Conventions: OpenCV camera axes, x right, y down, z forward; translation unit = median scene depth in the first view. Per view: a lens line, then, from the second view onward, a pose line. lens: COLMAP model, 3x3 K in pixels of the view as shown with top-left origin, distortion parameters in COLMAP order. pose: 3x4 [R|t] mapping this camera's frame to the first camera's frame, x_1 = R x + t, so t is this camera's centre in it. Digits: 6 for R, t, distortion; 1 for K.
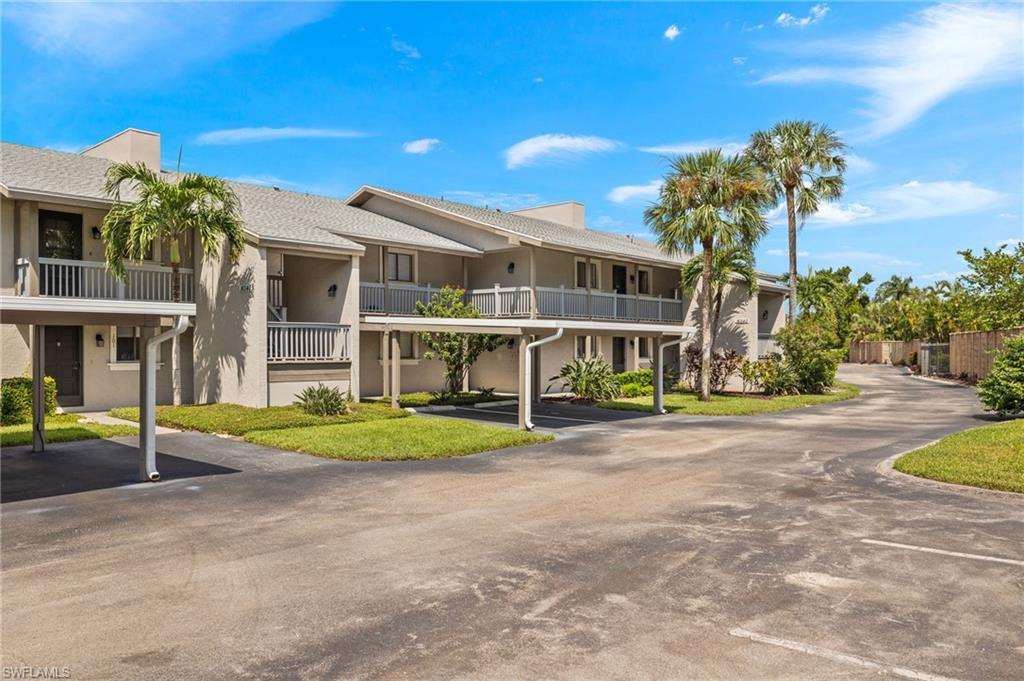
lens RADIAL K [[744.9, 0, 512.3], [0, 744.9, 349.6], [0, 0, 1]] dist [-0.002248, 0.001600]
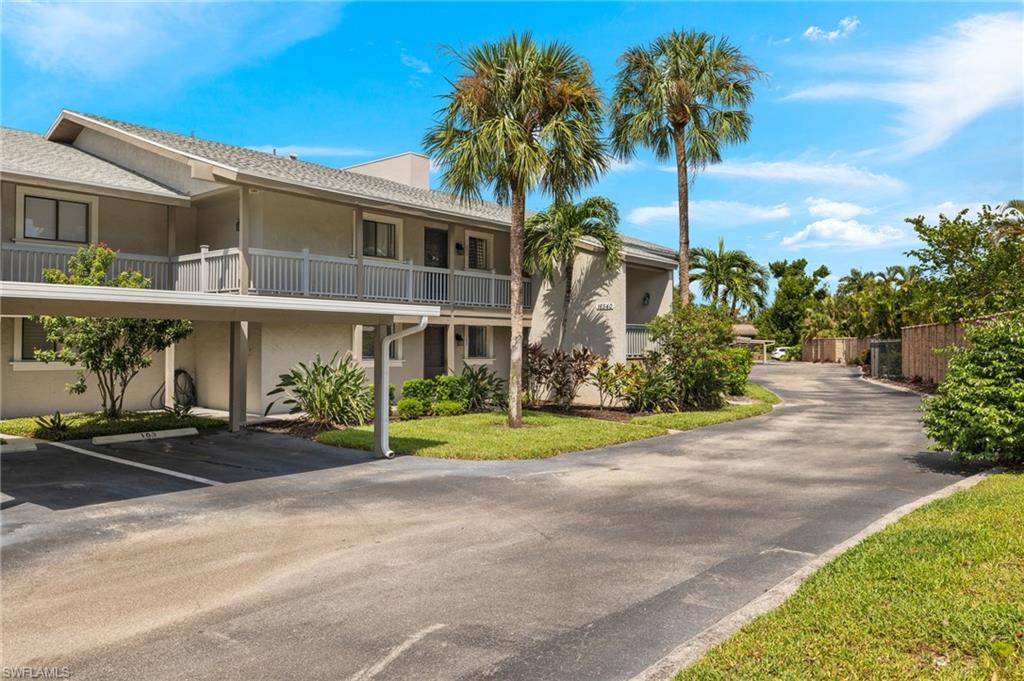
lens RADIAL K [[744.9, 0, 511.4], [0, 744.9, 334.3], [0, 0, 1]] dist [-0.002248, 0.001600]
pose [[0.999378, 0.000984, 0.035238, 0.186732], [-0.000376, 0.999851, -0.017279, 0.000461], [-0.035249, 0.017255, 0.999230, 0.281962]]
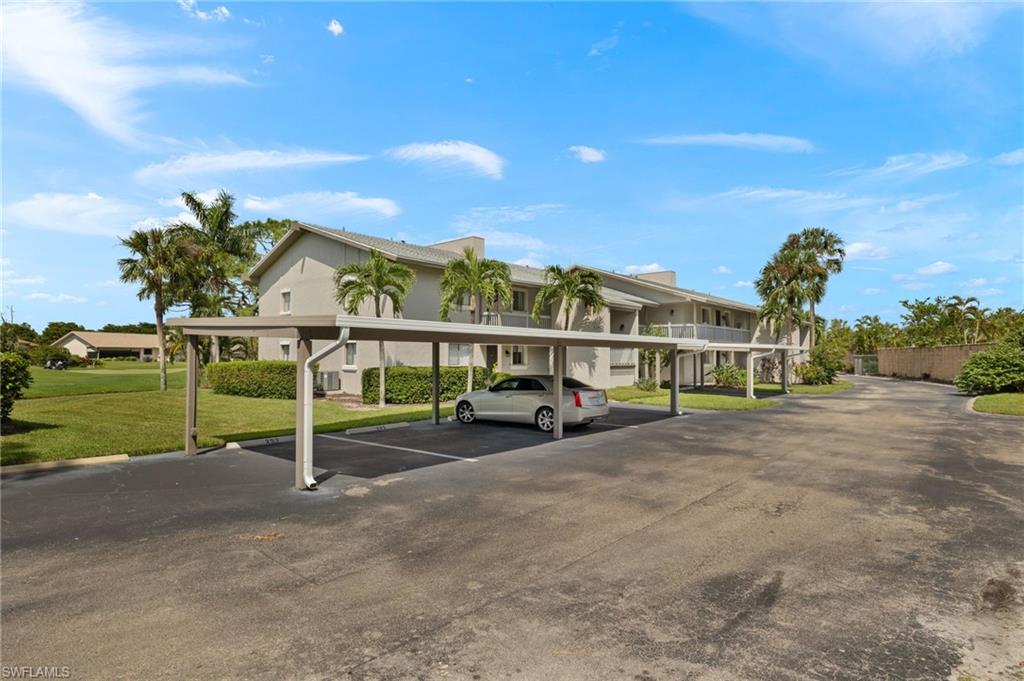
lens RADIAL K [[521.7, 0, 512.3], [0, 521.7, 341.7], [0, 0, 1]] dist [-0.004815, -0.000923]
pose [[0.999985, 0.002214, 0.004948, -0.336352], [-0.002063, 0.999539, -0.030280, -0.001381], [-0.005012, 0.030269, 0.999529, -0.210350]]
